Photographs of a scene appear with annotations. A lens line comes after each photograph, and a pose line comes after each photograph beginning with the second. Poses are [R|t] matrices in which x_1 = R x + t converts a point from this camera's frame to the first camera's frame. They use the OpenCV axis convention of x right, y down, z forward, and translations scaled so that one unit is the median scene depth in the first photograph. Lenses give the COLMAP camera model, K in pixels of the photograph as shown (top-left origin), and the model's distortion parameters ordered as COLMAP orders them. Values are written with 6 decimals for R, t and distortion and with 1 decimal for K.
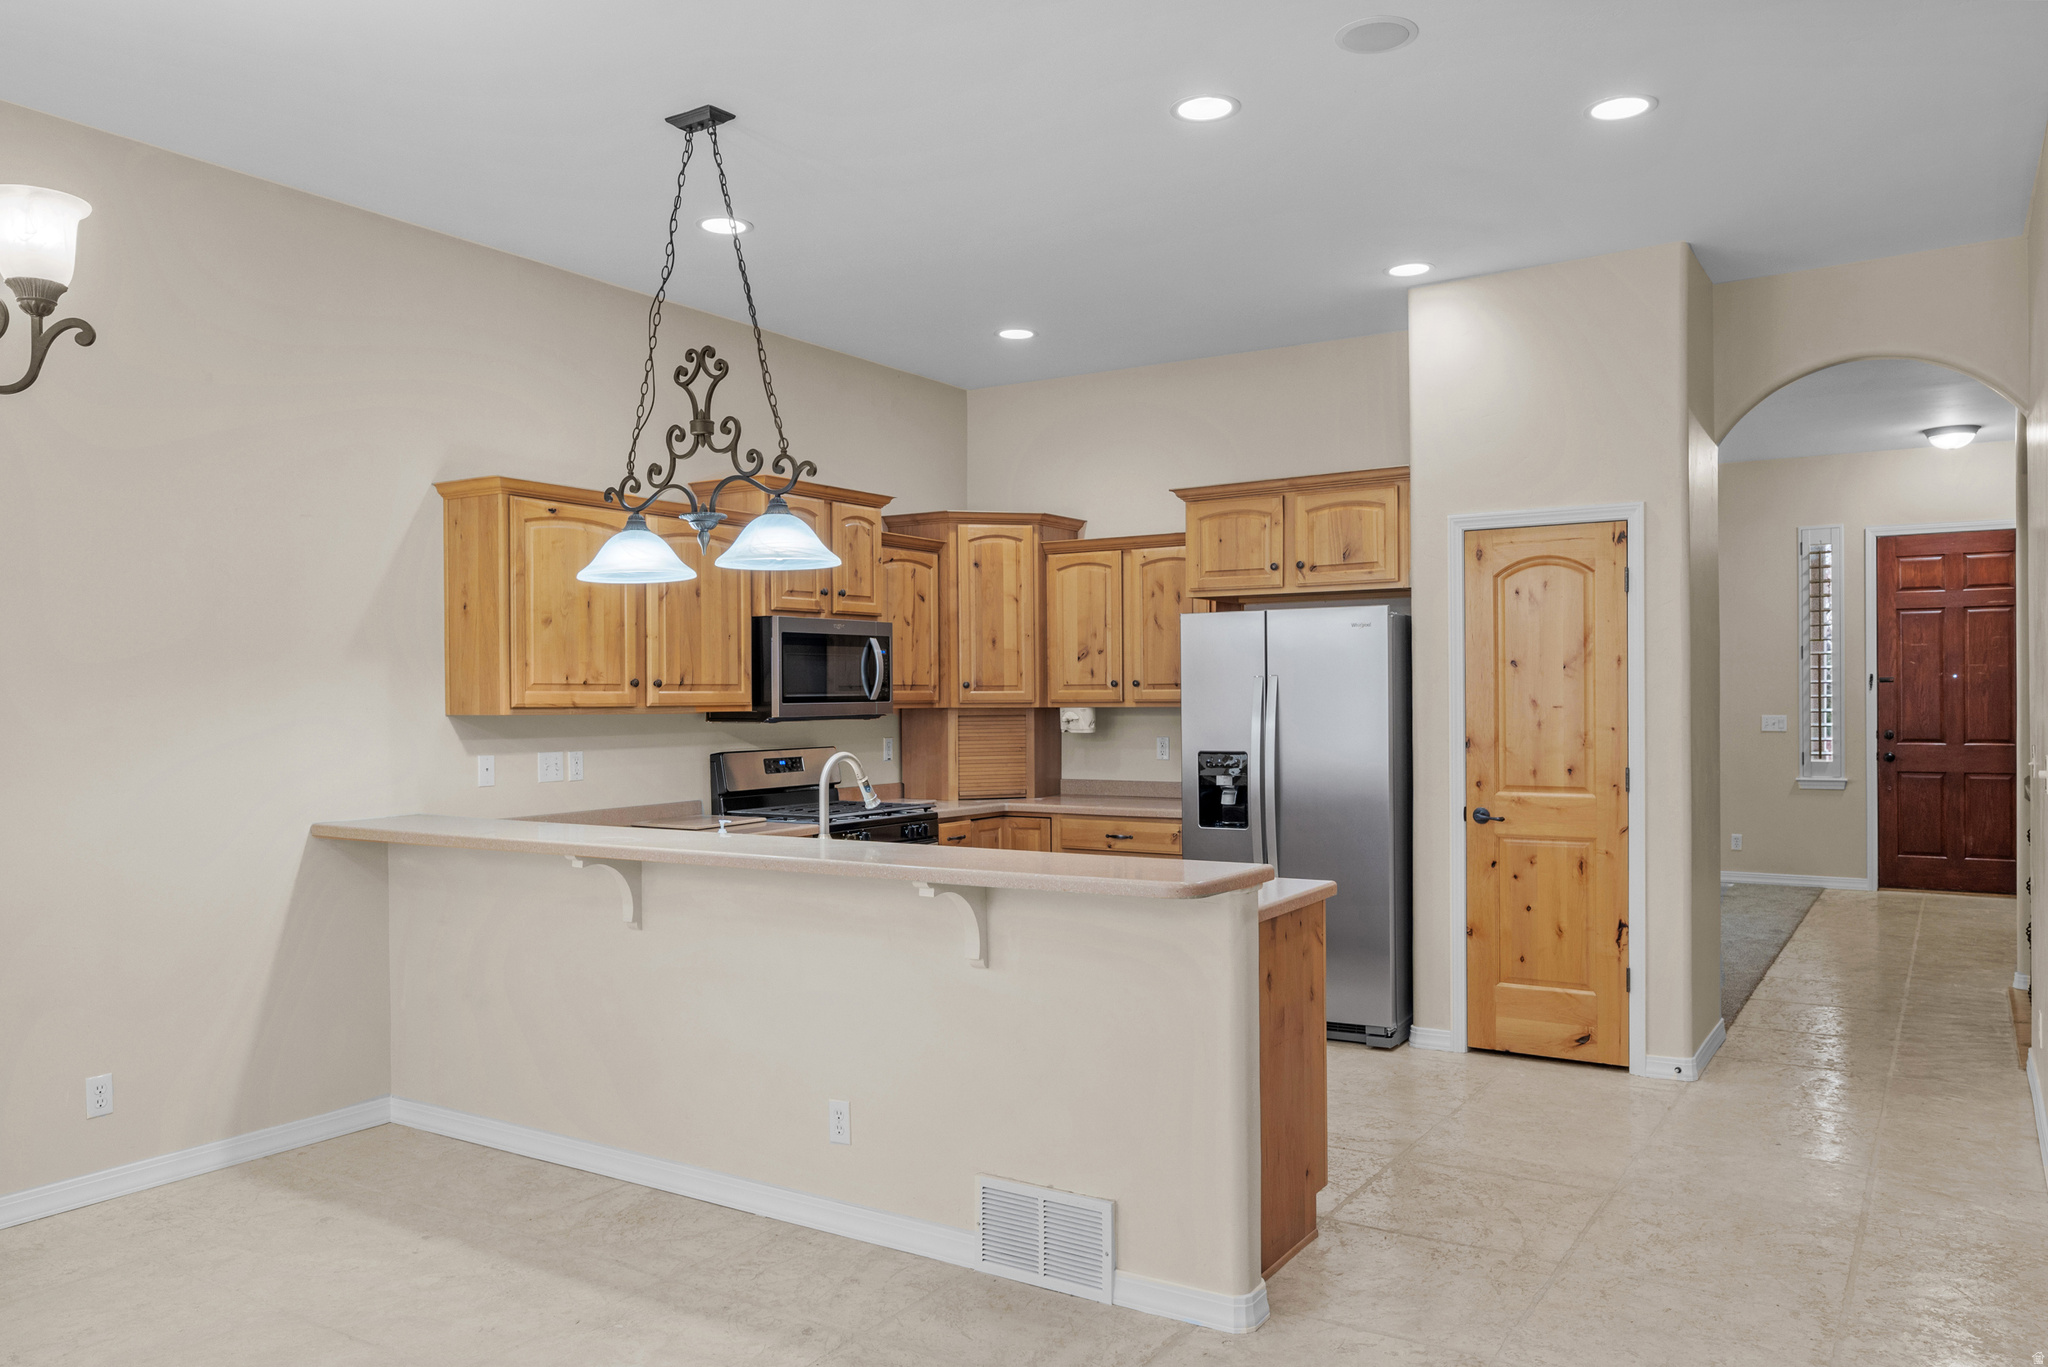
lens RADIAL K [[1412.7, 0, 1018.3], [0, 1412.7, 689.2], [0, 0, 1]] dist [-0.004868, 0.000389]
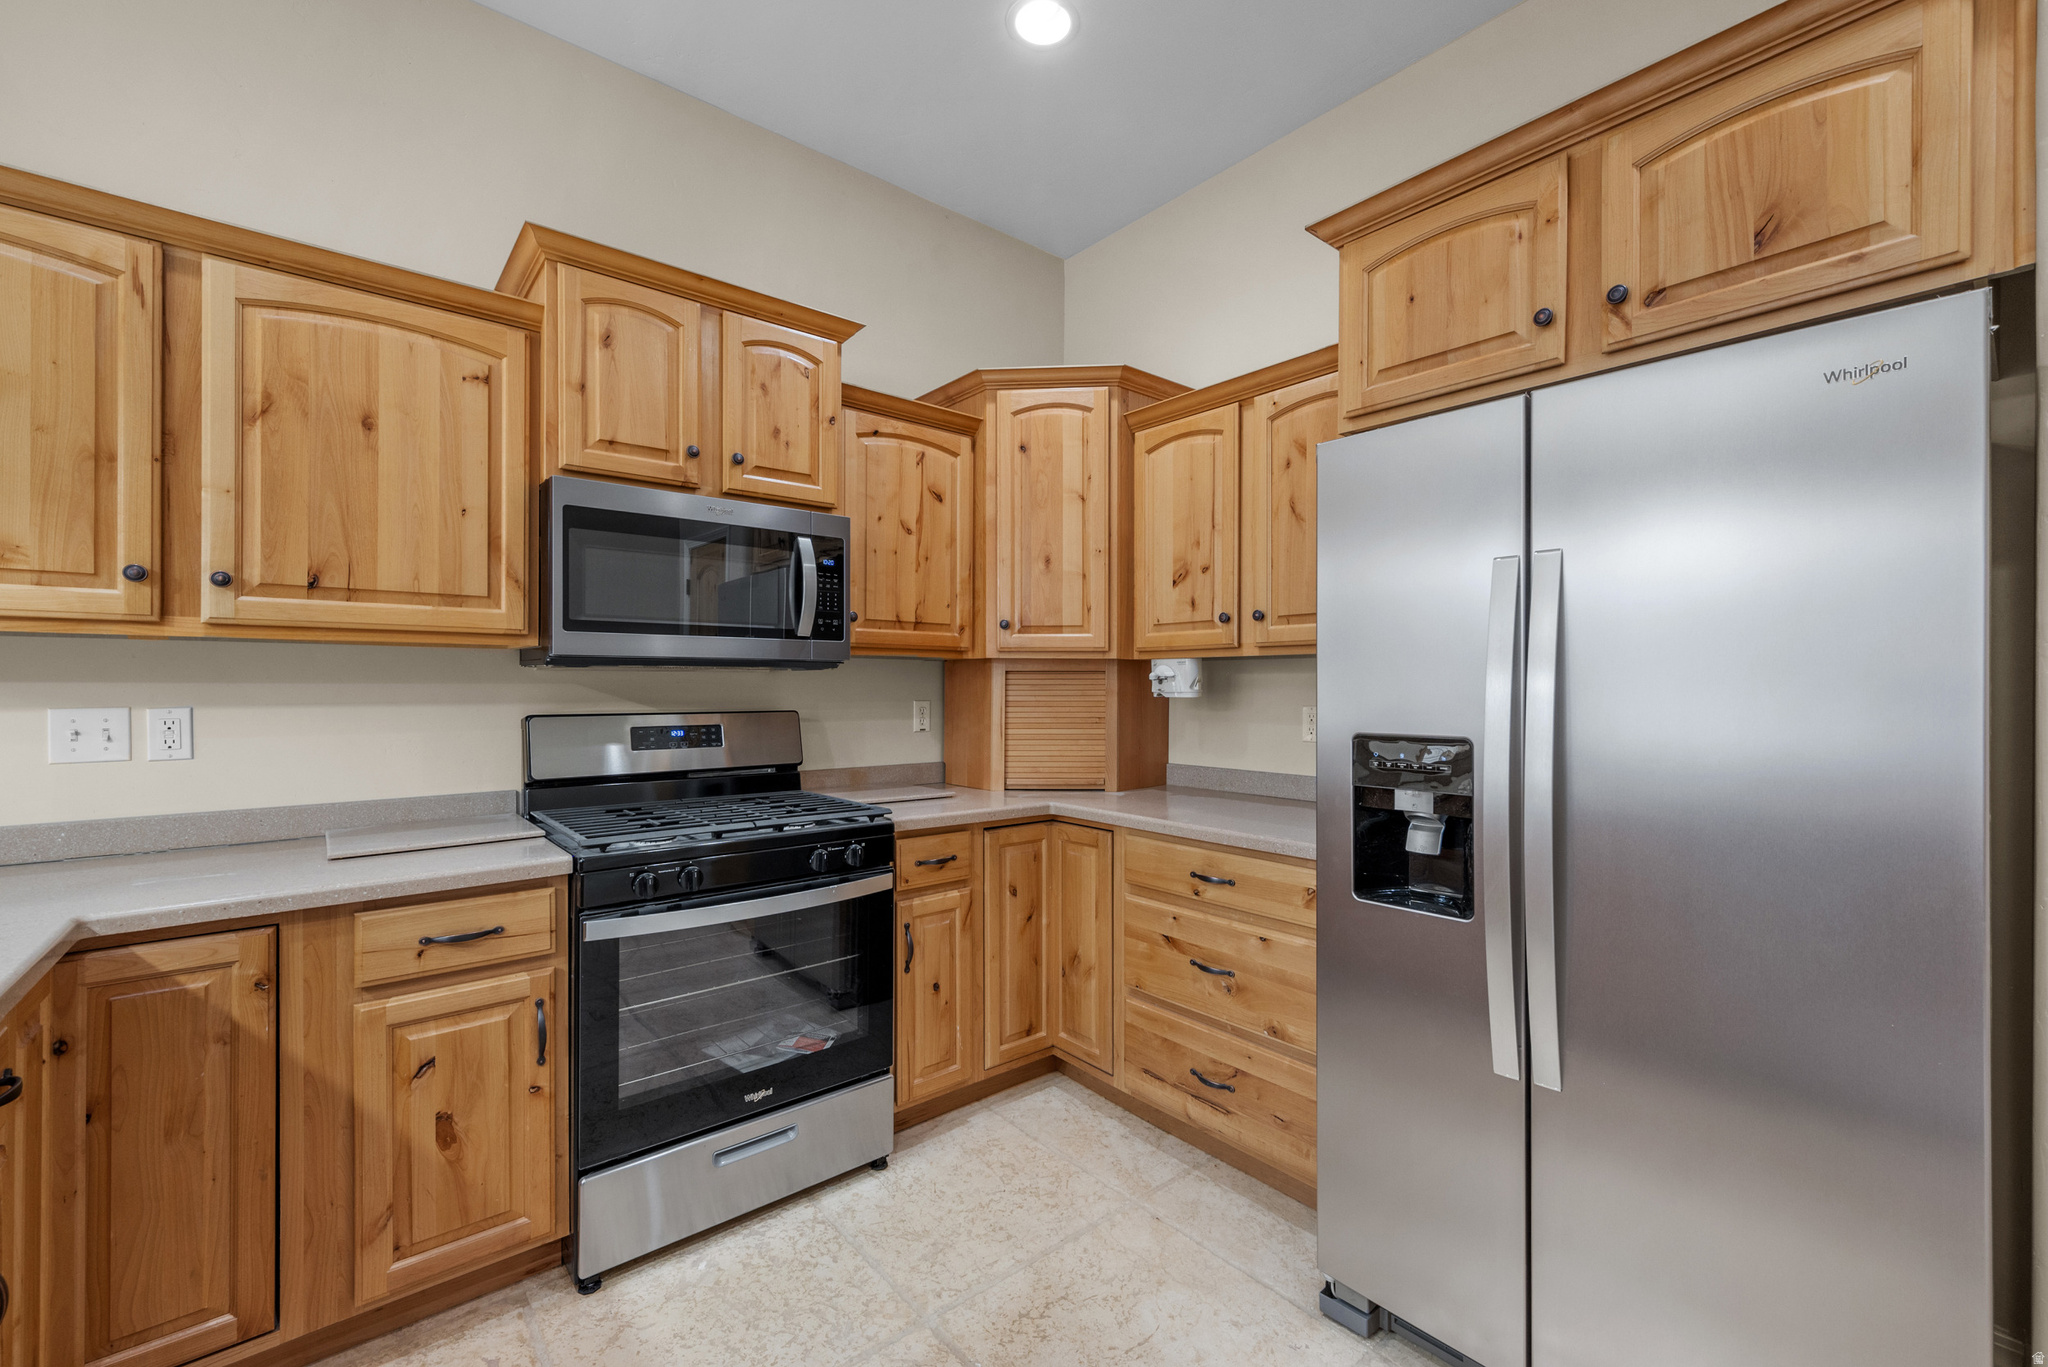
lens RADIAL K [[834.8, 0, 1031.8], [0, 834.8, 681.9], [0, 0, 1]] dist [0.009431, 0.000378]
pose [[0.956852, 0.007831, -0.290469, 0.100334], [-0.007984, 0.999968, 0.000658, 0.026348], [0.290465, 0.001690, 0.956884, 0.669083]]
